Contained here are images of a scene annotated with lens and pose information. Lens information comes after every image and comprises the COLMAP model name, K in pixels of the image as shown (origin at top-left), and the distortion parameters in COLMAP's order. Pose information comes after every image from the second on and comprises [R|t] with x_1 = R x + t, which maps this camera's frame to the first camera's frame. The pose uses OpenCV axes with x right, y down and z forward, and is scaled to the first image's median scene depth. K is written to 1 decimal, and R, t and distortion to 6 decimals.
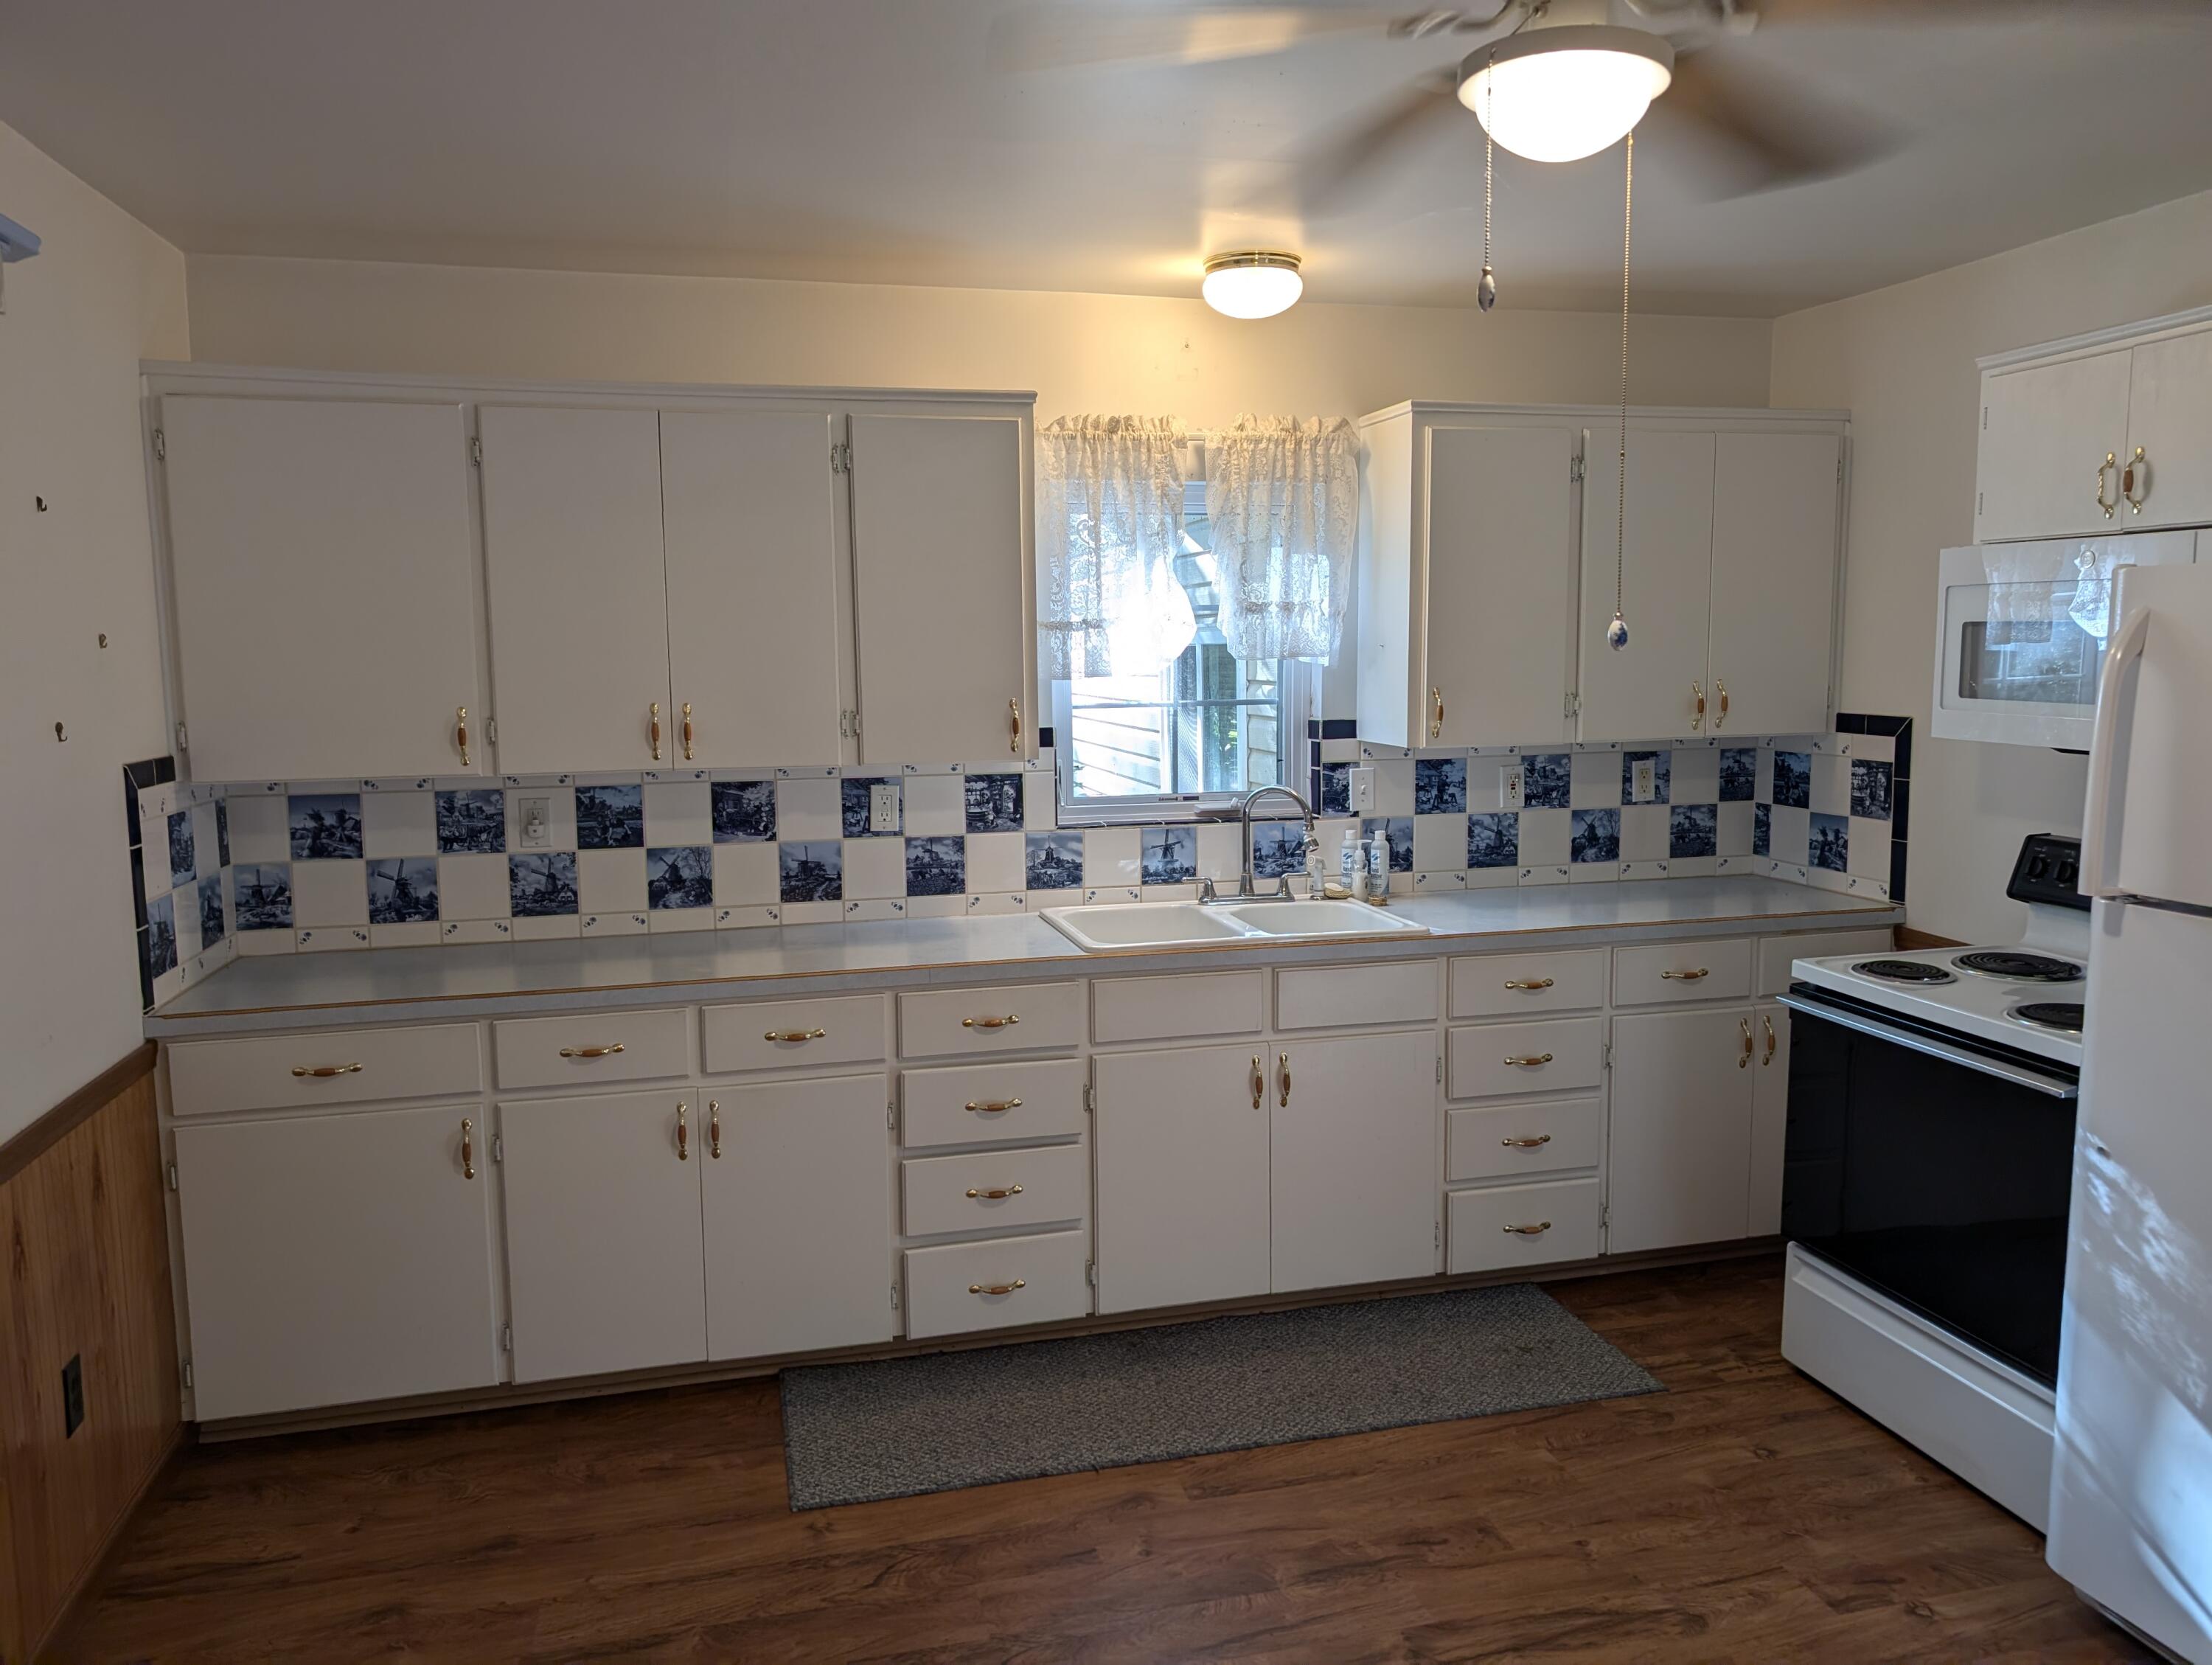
lens RADIAL K [[1578.9, 0, 1100.3], [0, 1578.9, 825.2], [0, 0, 1]] dist [0.017959, -0.023726]
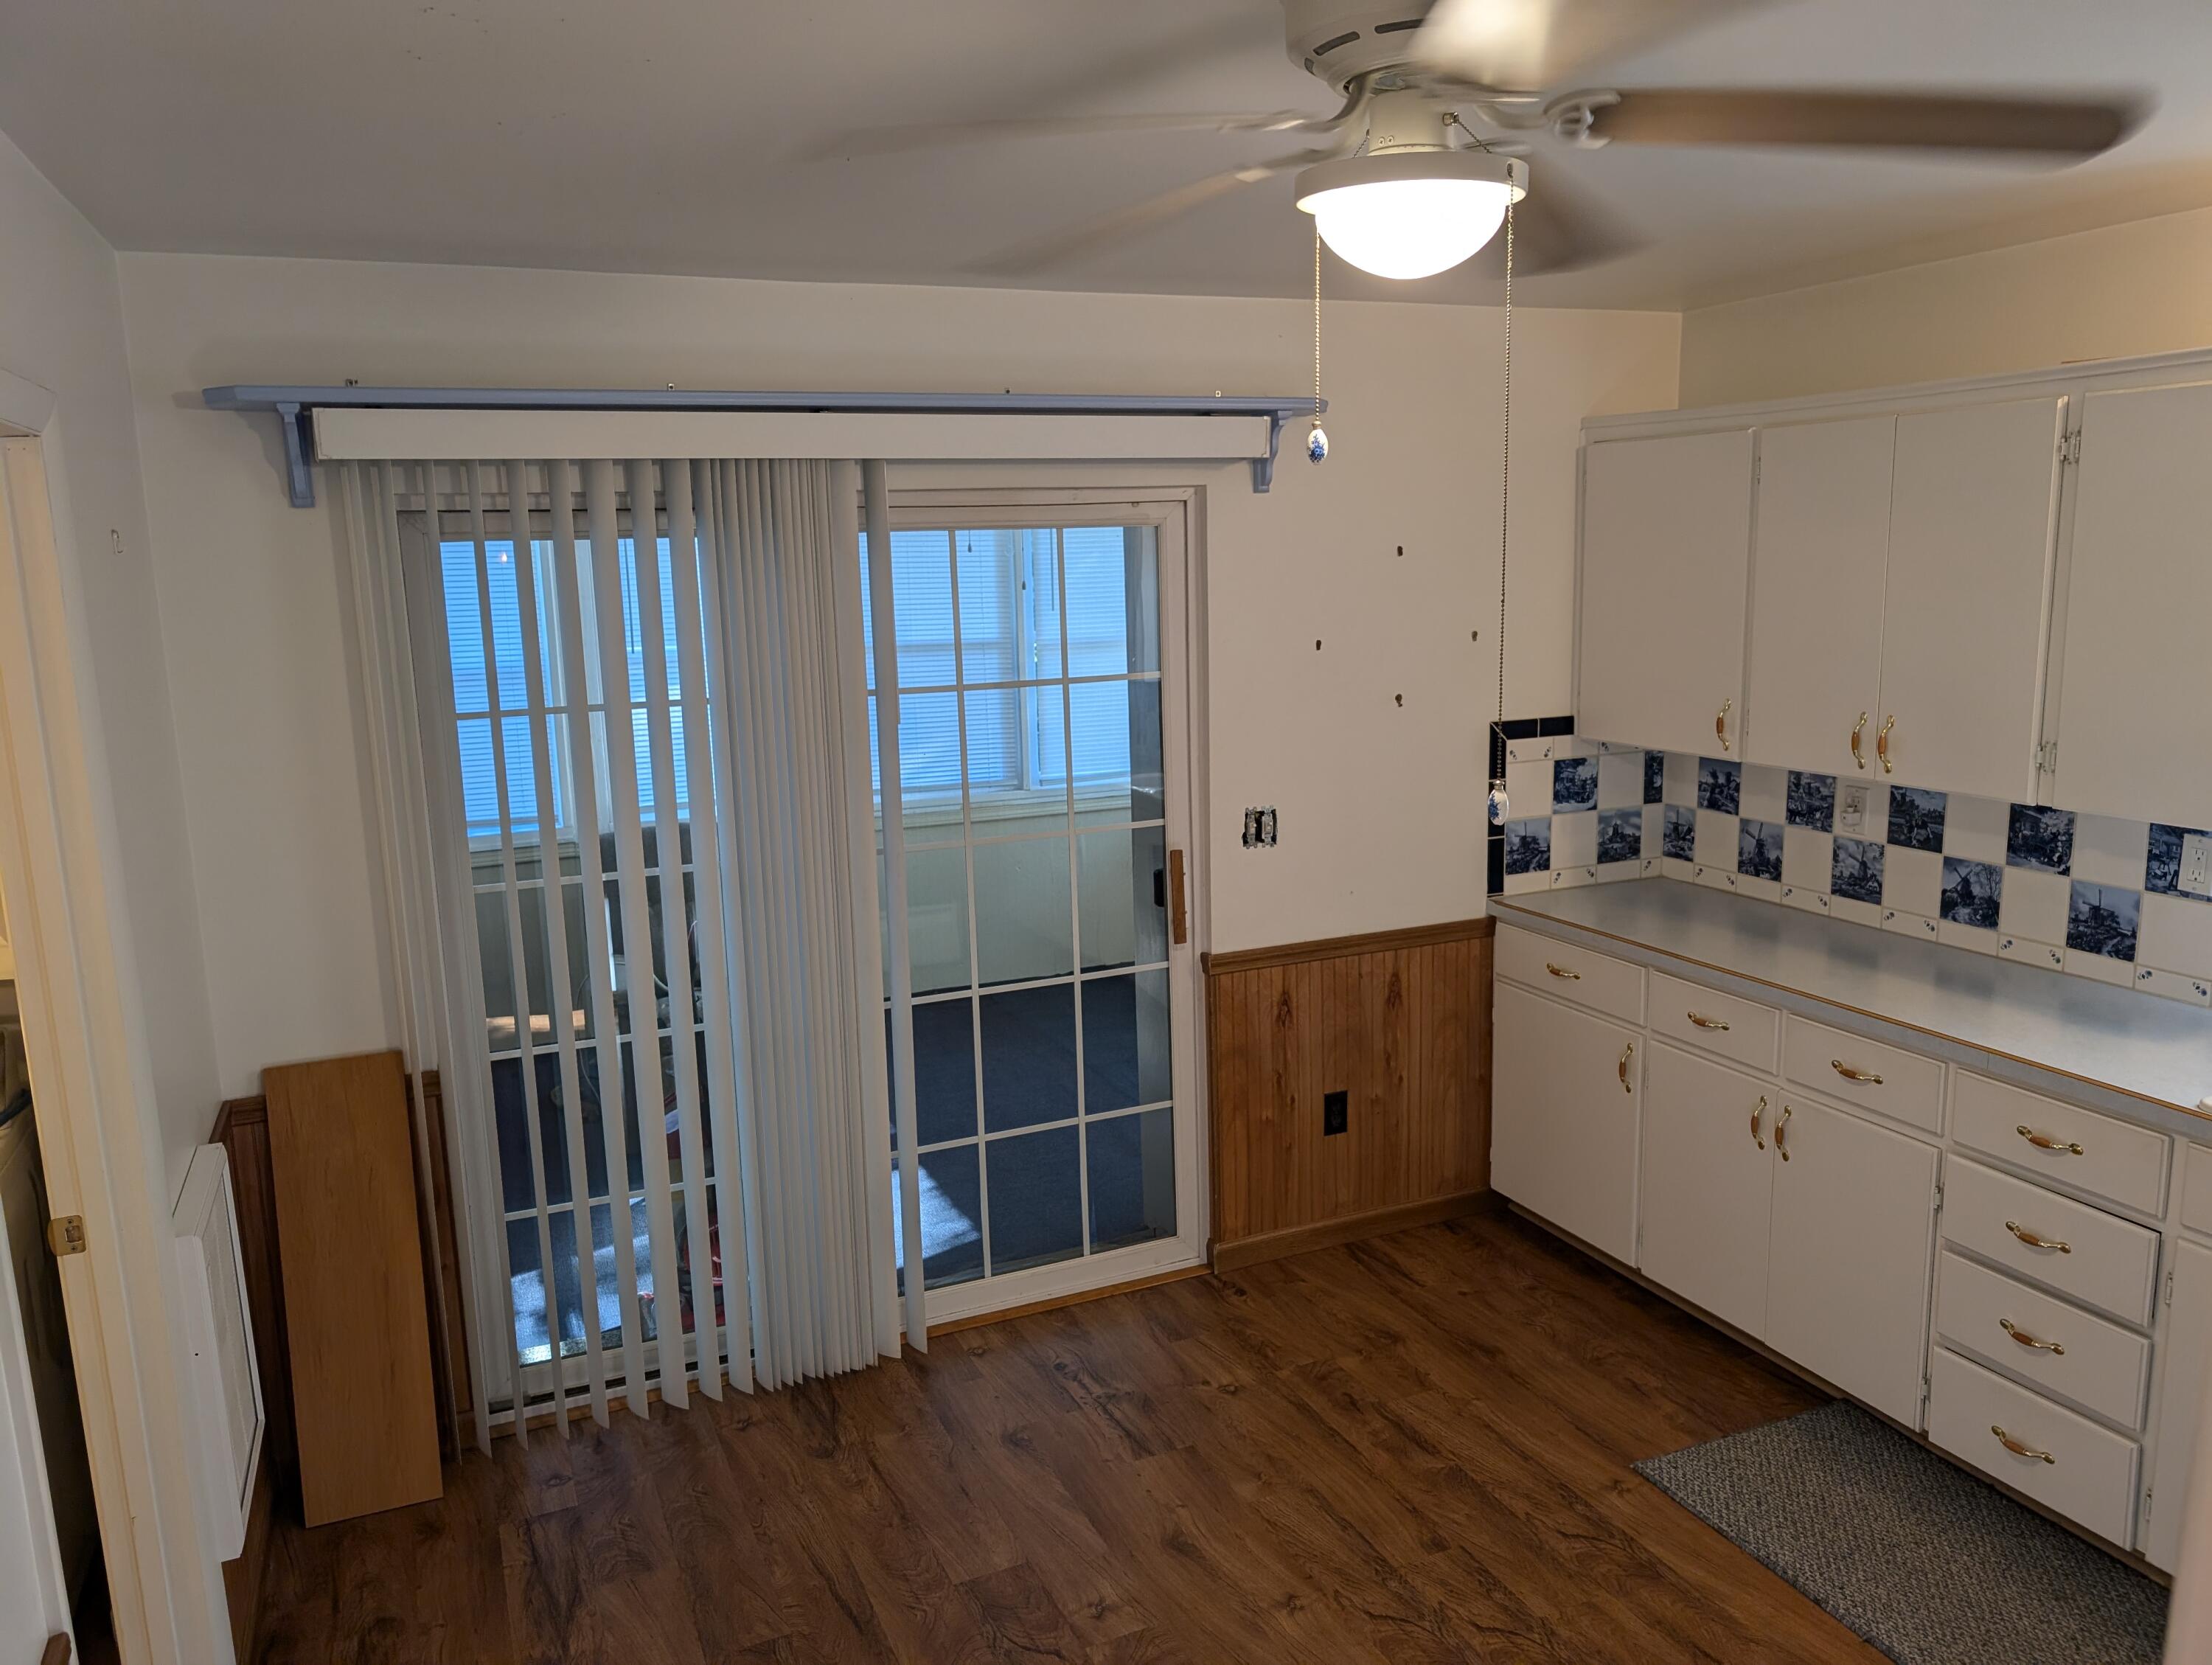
lens RADIAL K [[1578.9, 0, 1098.1], [0, 1578.9, 831.6], [0, 0, 1]] dist [0.017959, -0.023726]
pose [[0.162831, 0.179432, -0.970201, 0.564180], [-0.089023, 0.981986, 0.166671, -0.114945], [0.982630, 0.059231, 0.175871, 0.321426]]
